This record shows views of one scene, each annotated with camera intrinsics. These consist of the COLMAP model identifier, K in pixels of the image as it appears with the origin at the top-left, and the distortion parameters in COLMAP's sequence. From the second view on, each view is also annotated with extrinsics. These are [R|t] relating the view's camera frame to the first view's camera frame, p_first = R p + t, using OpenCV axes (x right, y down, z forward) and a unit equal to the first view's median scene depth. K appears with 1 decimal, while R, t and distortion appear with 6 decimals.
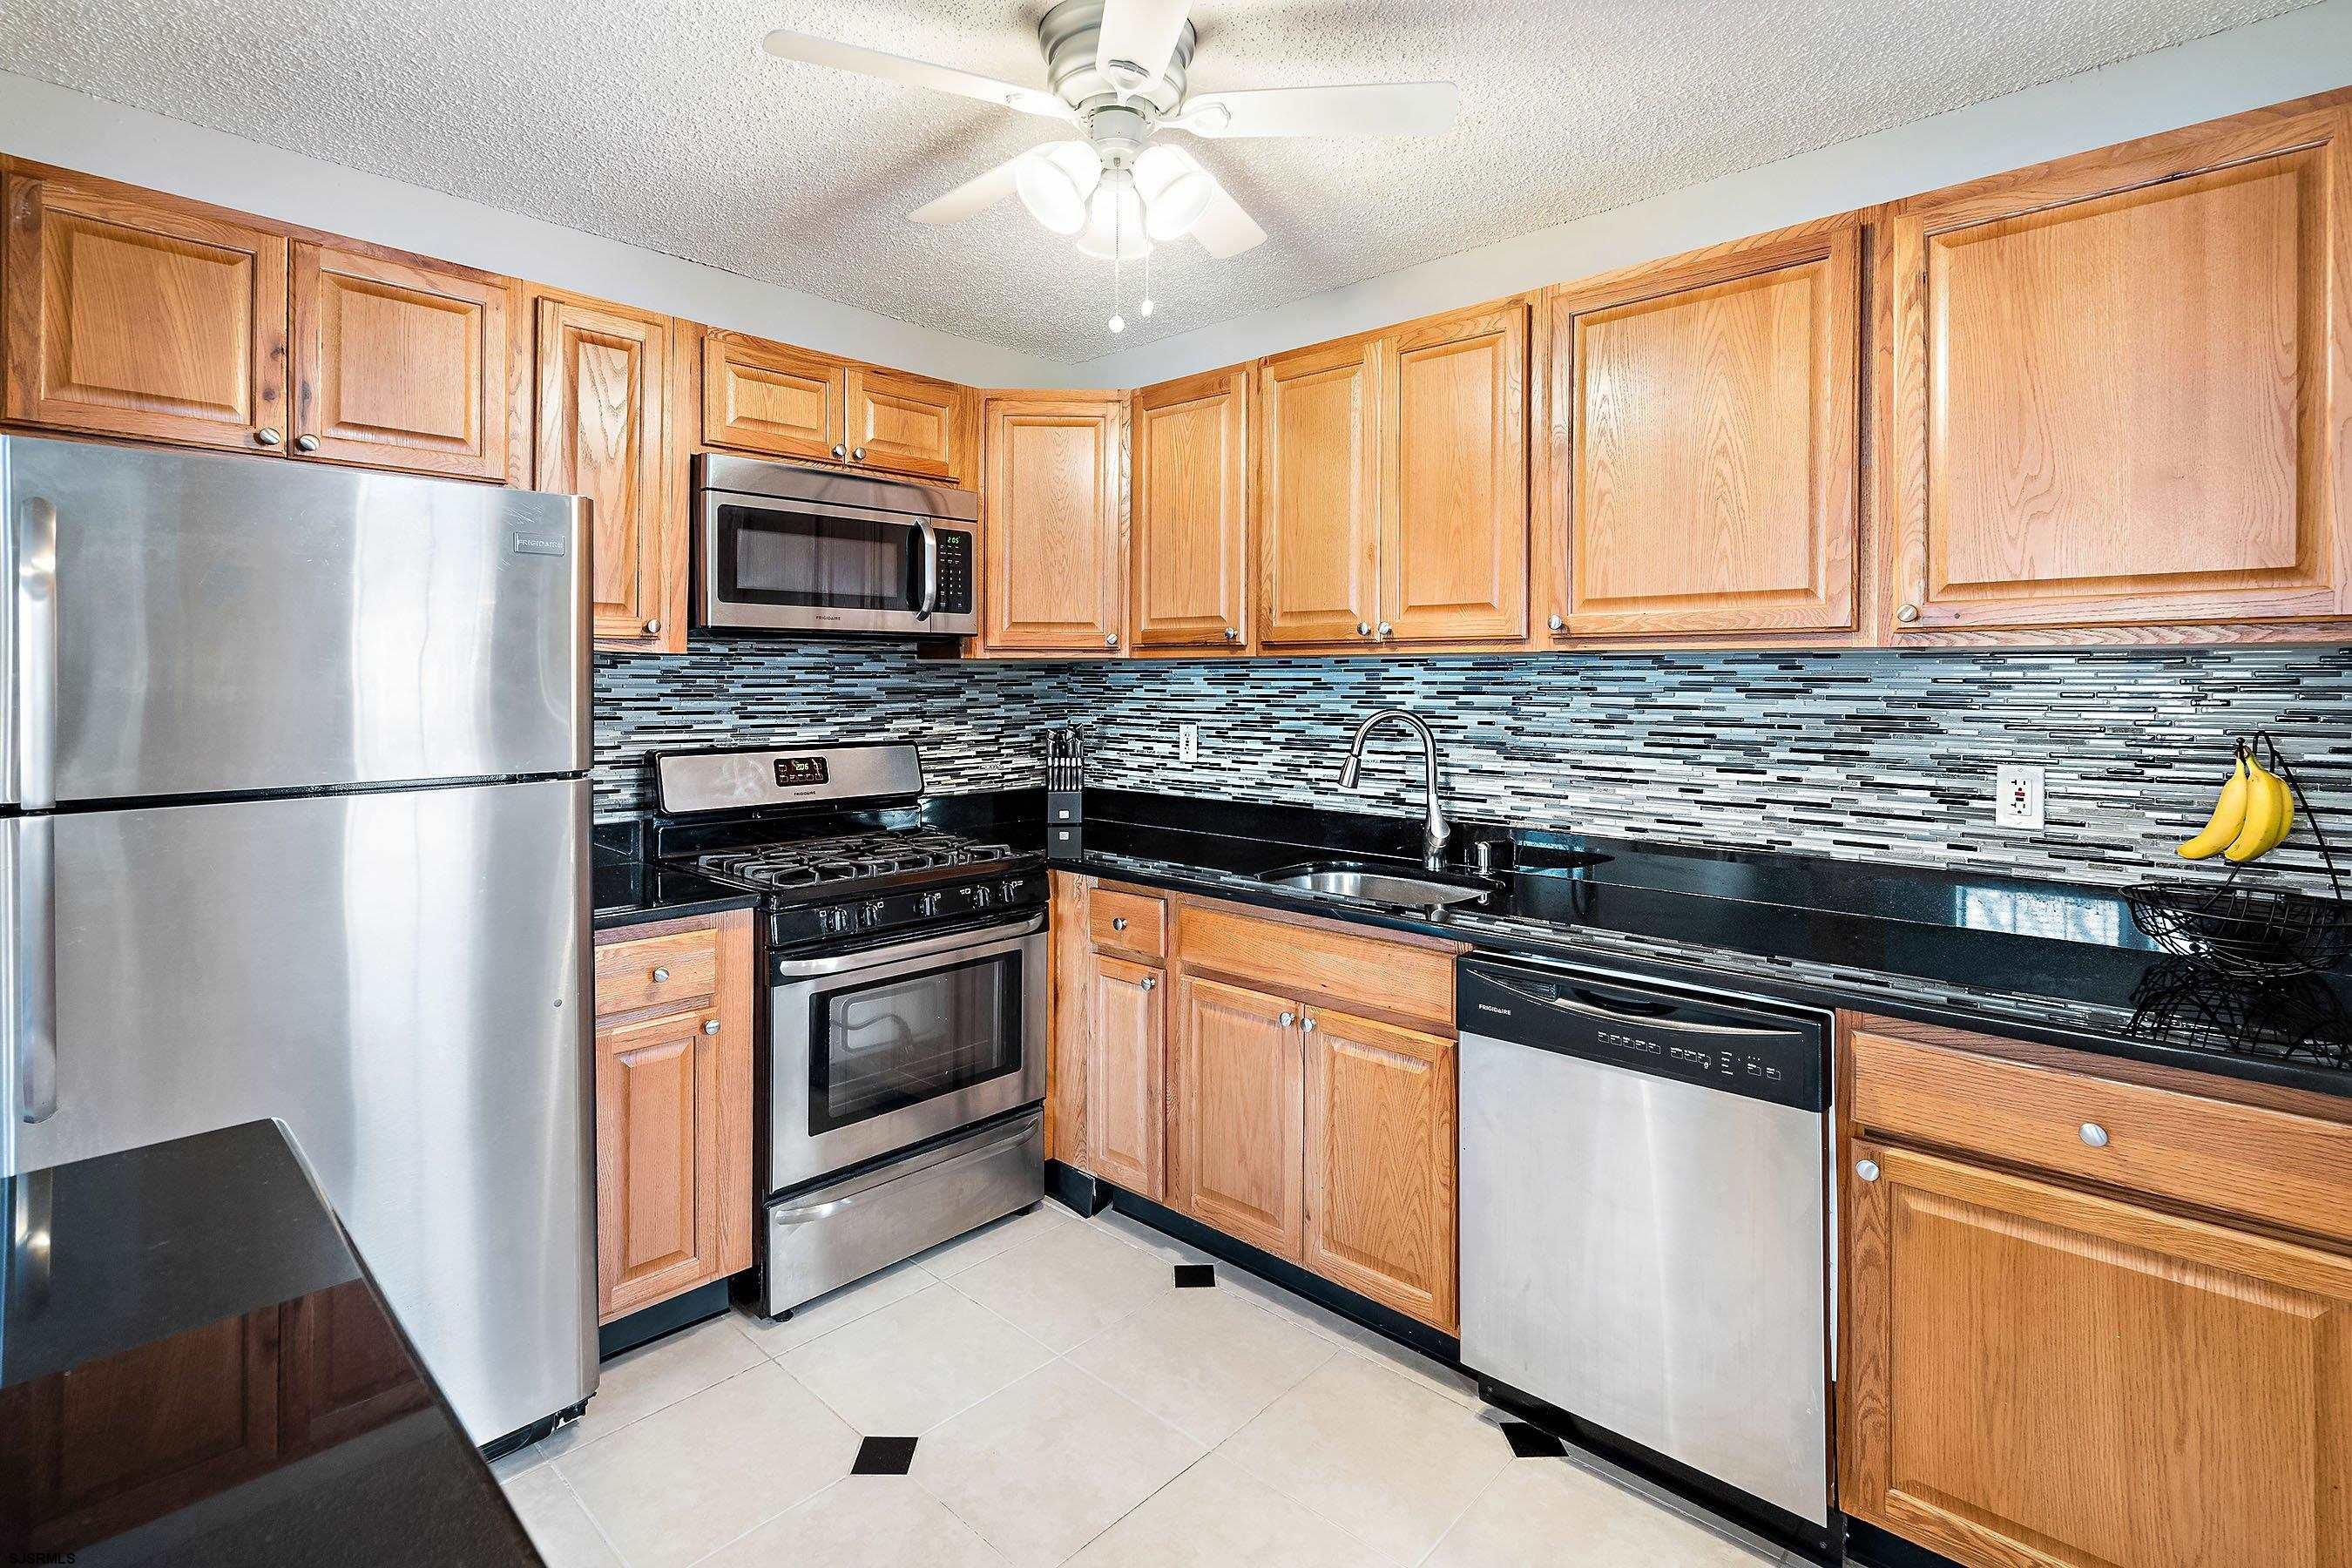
lens RADIAL K [[1113.5, 0, 1201.3], [0, 1113.5, 682.9], [0, 0, 1]] dist [0.002192, 0.001150]
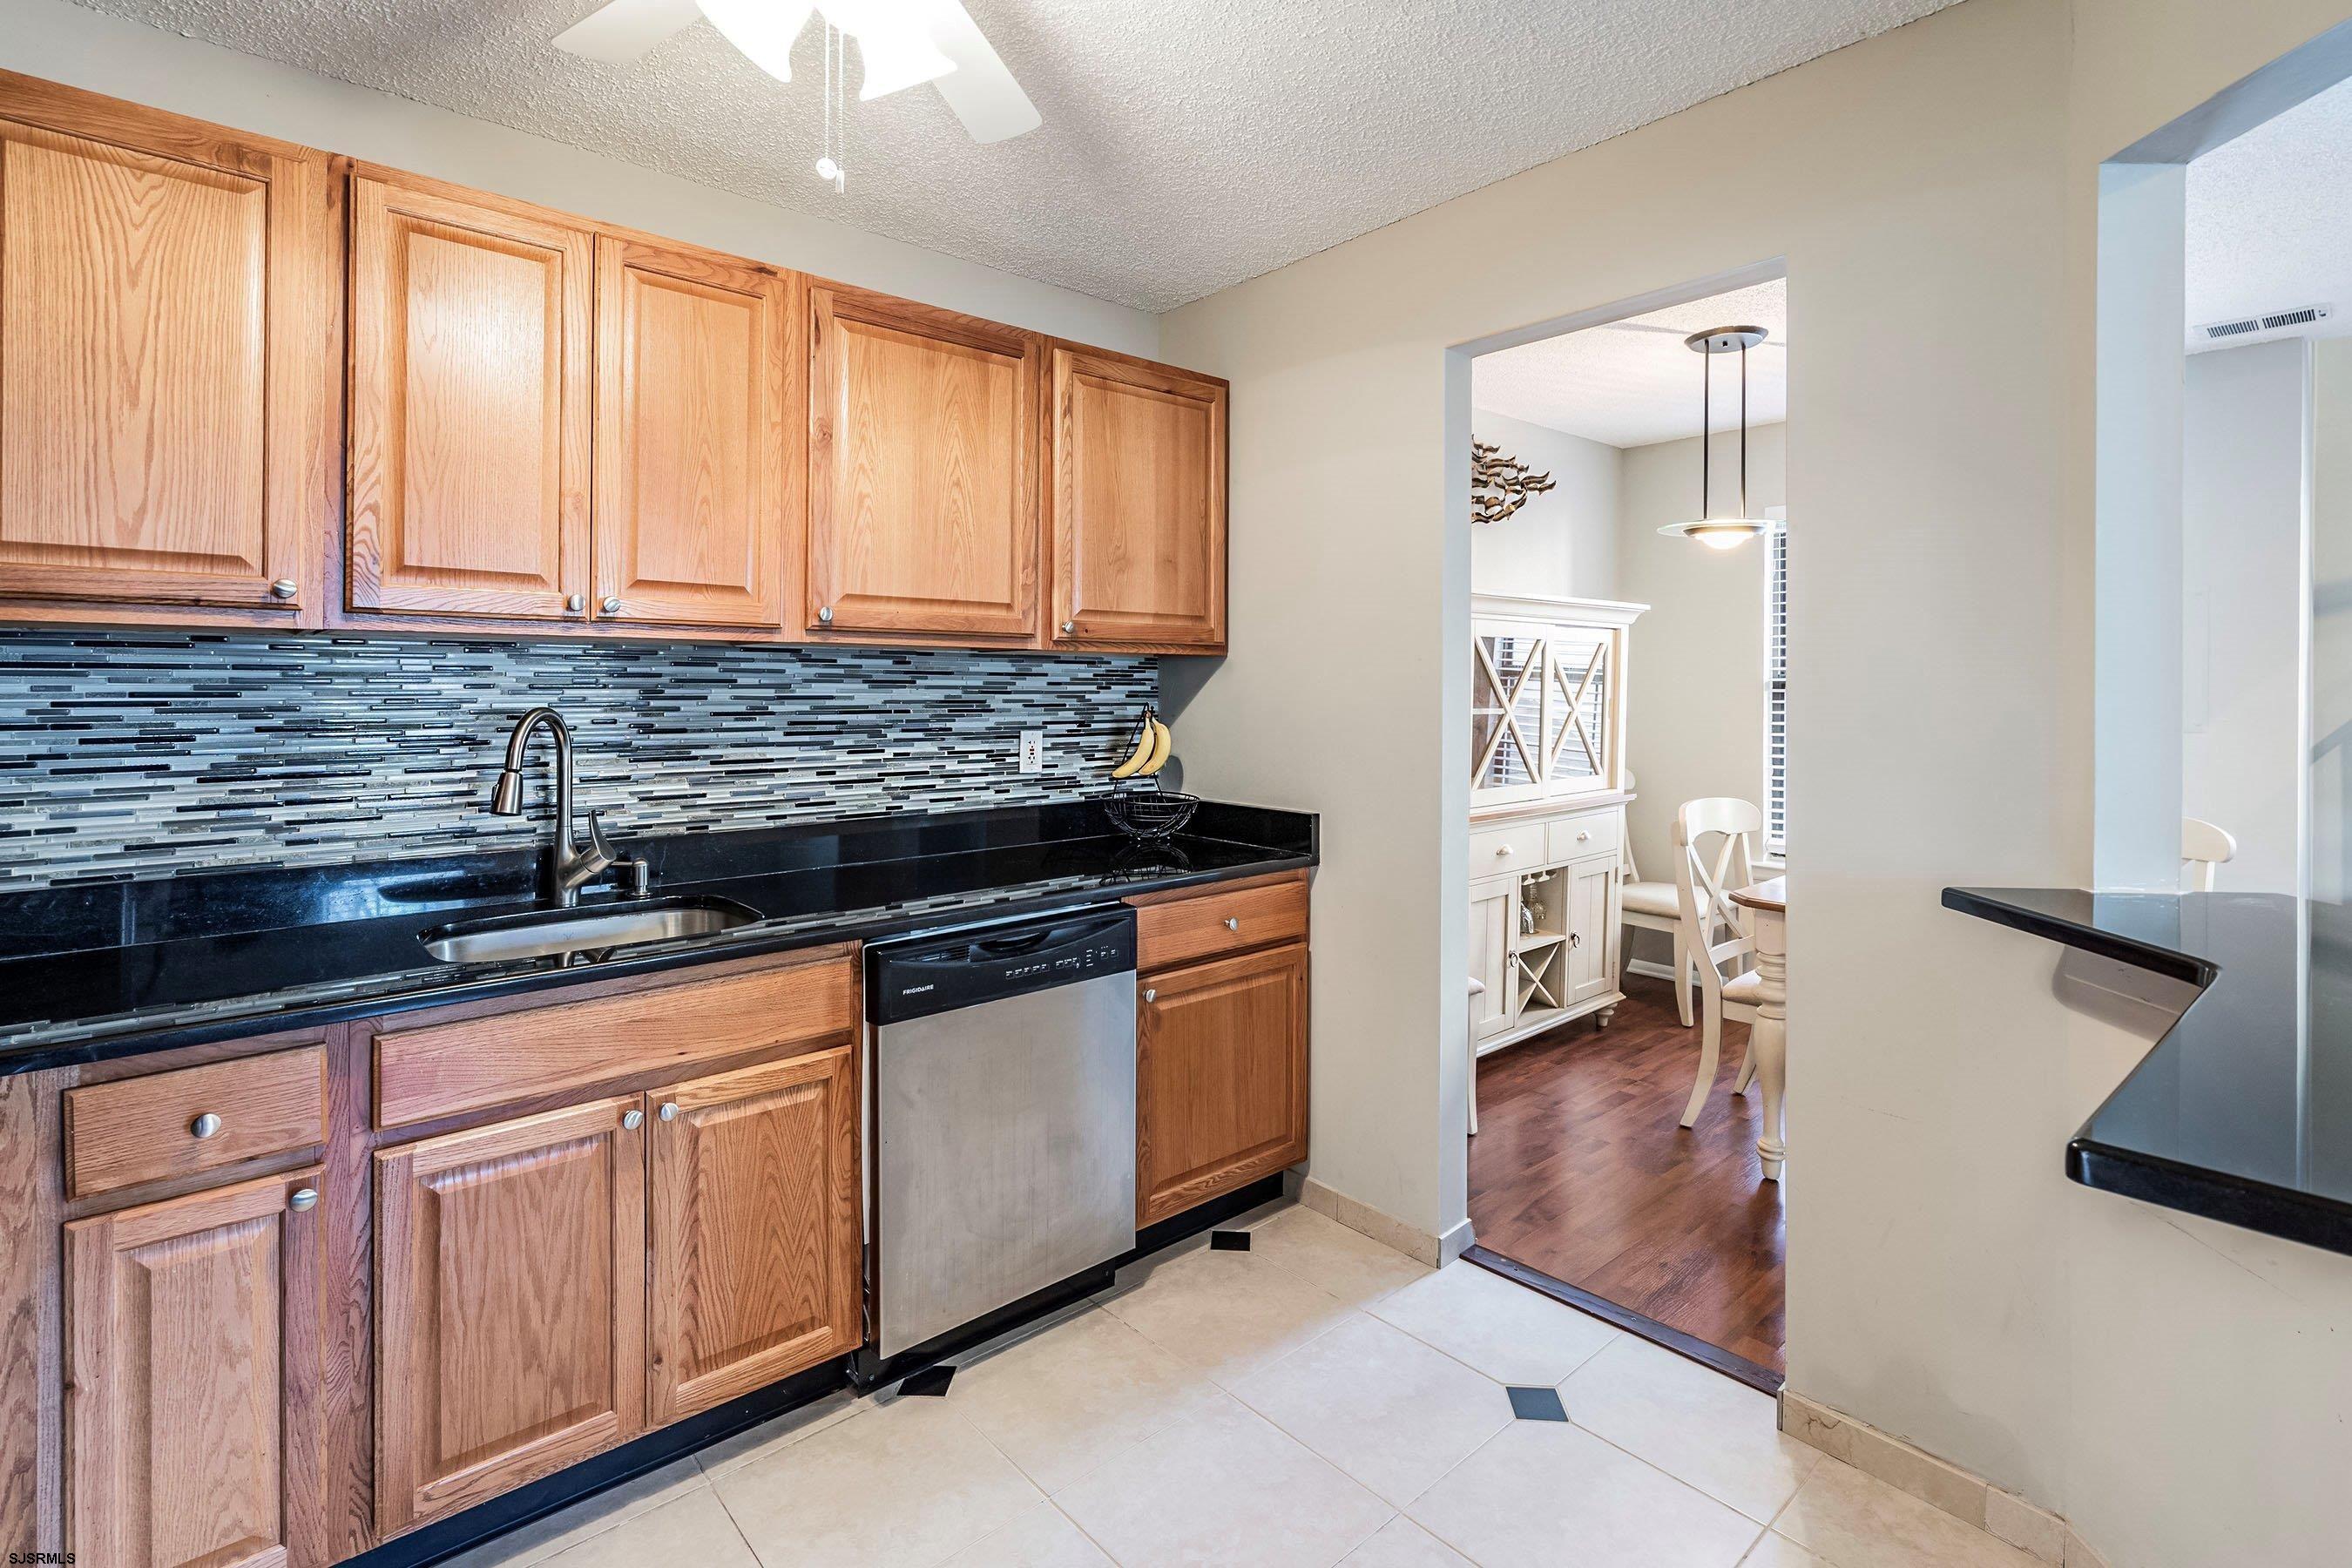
lens RADIAL K [[1113.5, 0, 1168.3], [0, 1113.5, 693.7], [0, 0, 1]] dist [0.002192, 0.001150]
pose [[0.118283, -0.013215, 0.992892, -0.583010], [-0.001530, 0.999908, 0.013491, 0.003096], [-0.992979, -0.003115, 0.118252, 0.516163]]
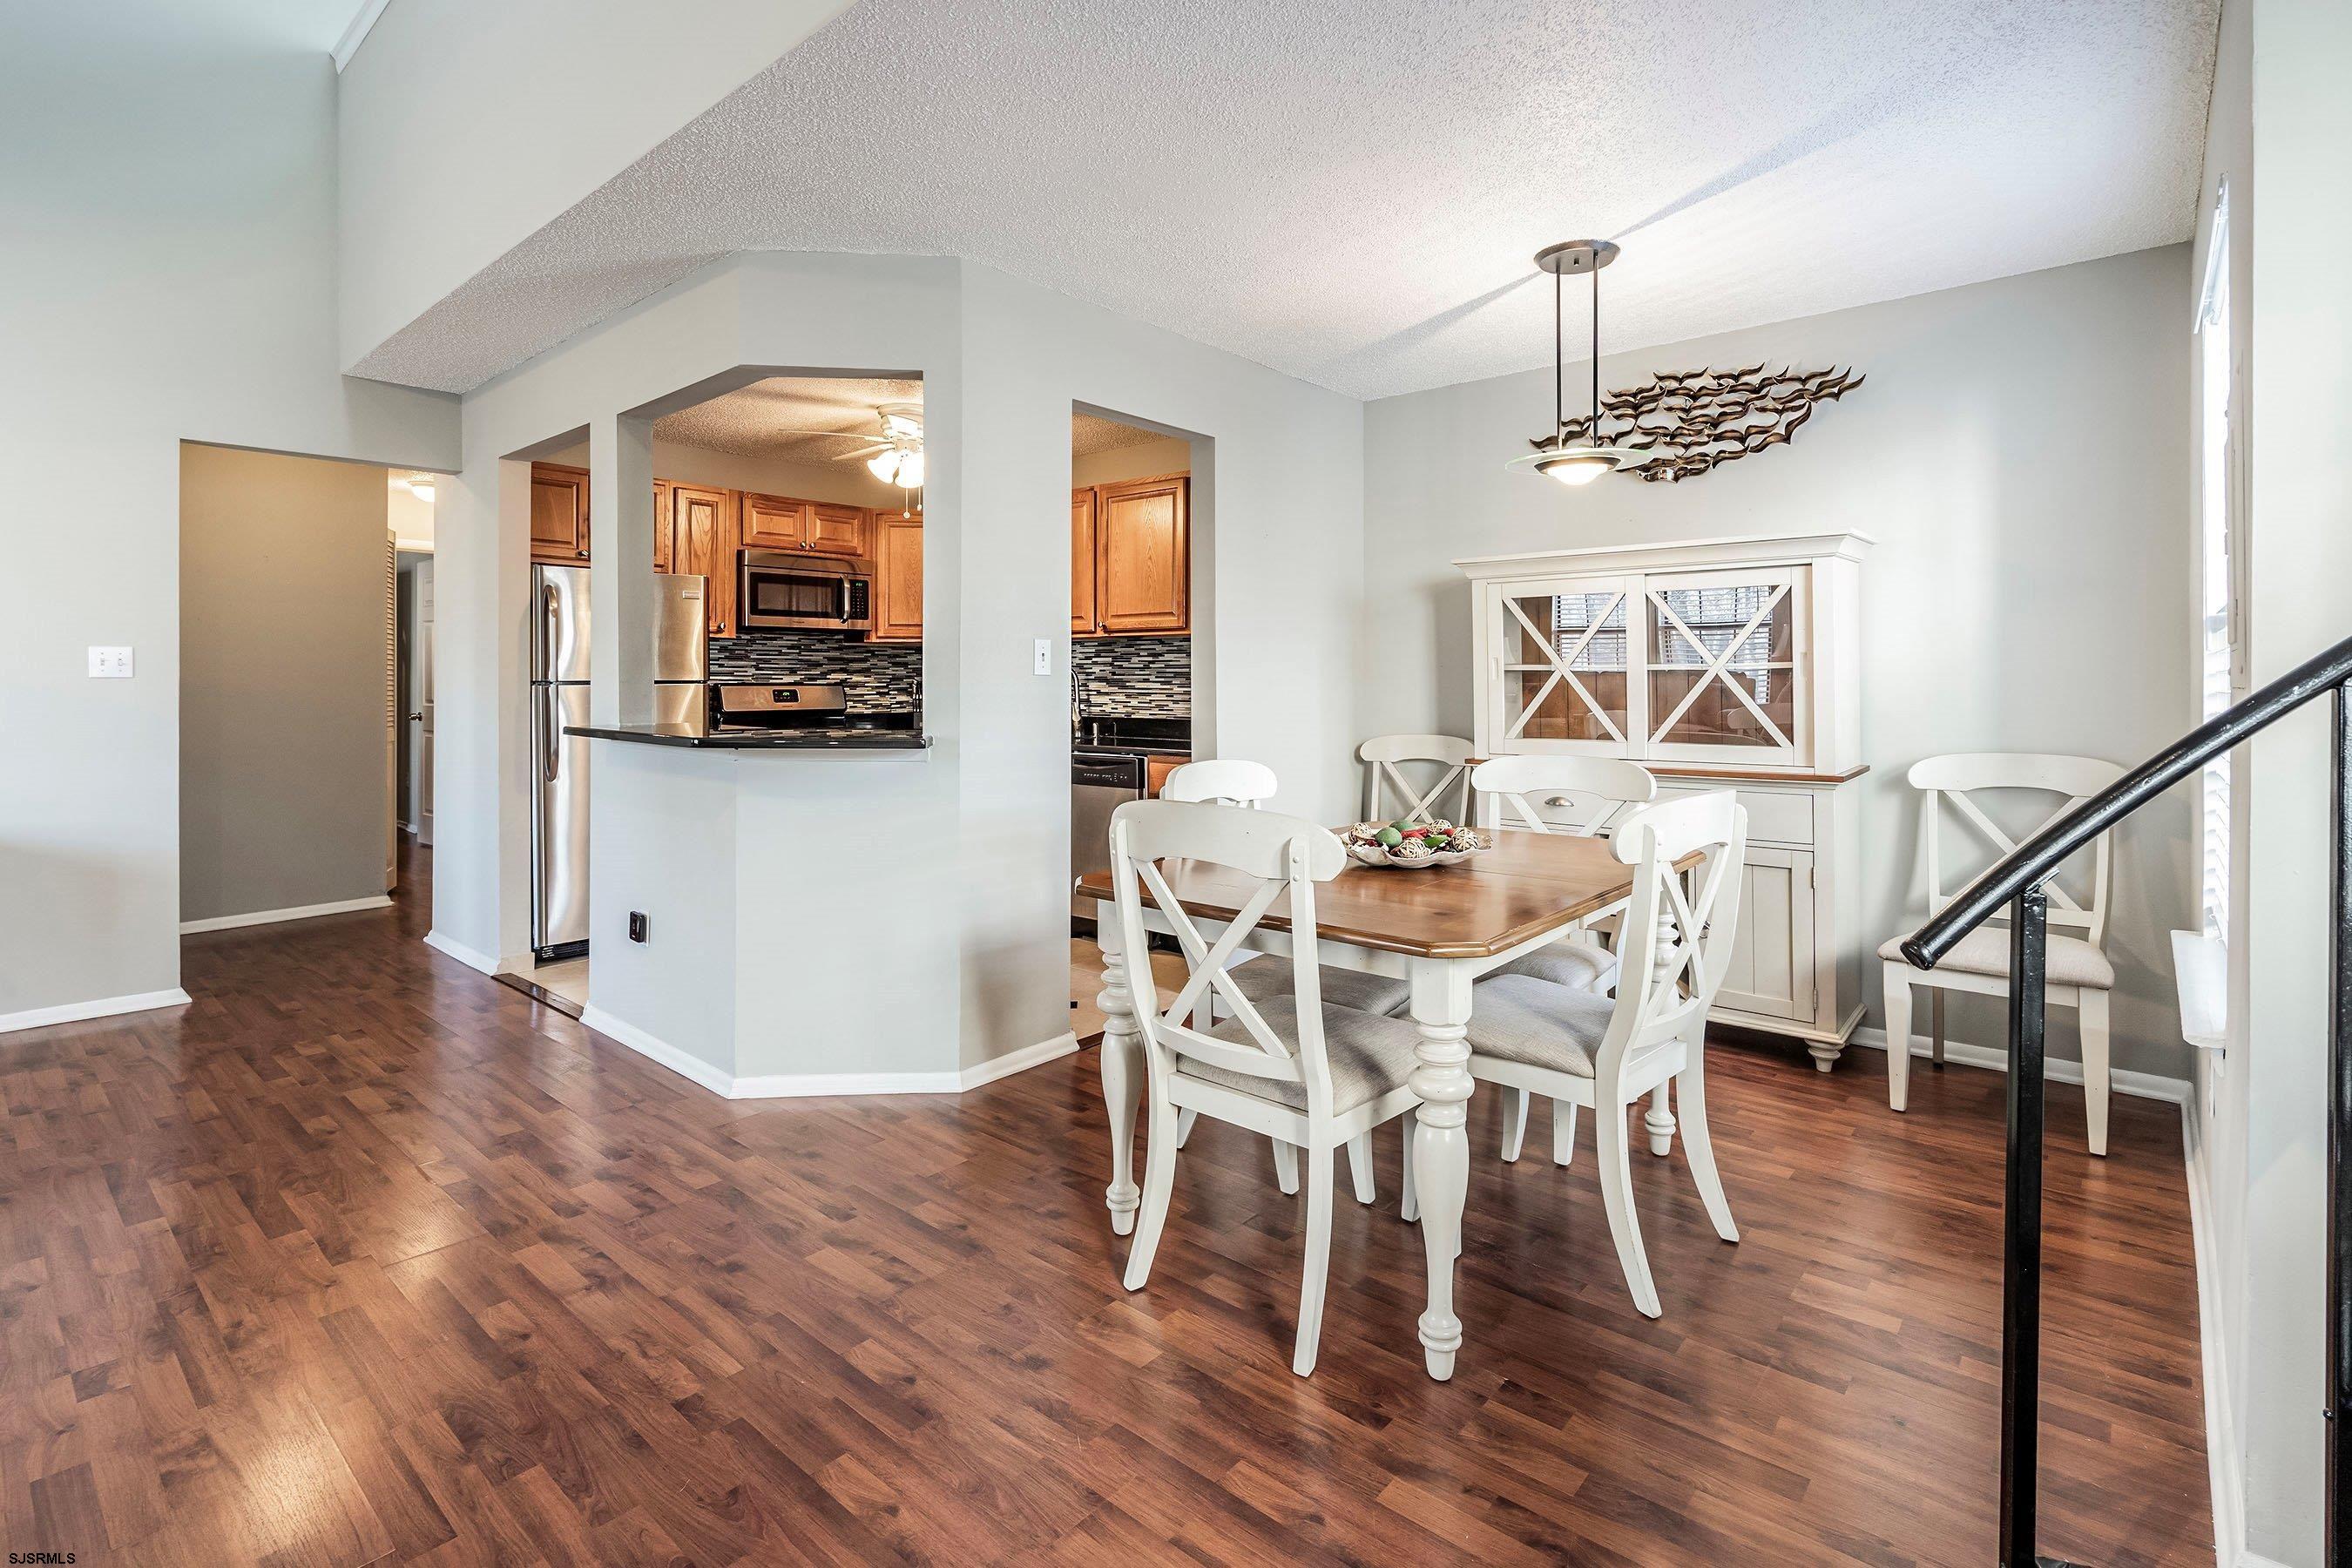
lens RADIAL K [[1113.5, 0, 1187.1], [0, 1113.5, 686.4], [0, 0, 1]] dist [0.002192, 0.001150]
pose [[0.999851, -0.001333, 0.017235, 0.418001], [0.001294, 0.999997, 0.002253, 0.068458], [-0.017238, -0.002231, 0.999849, -1.287188]]
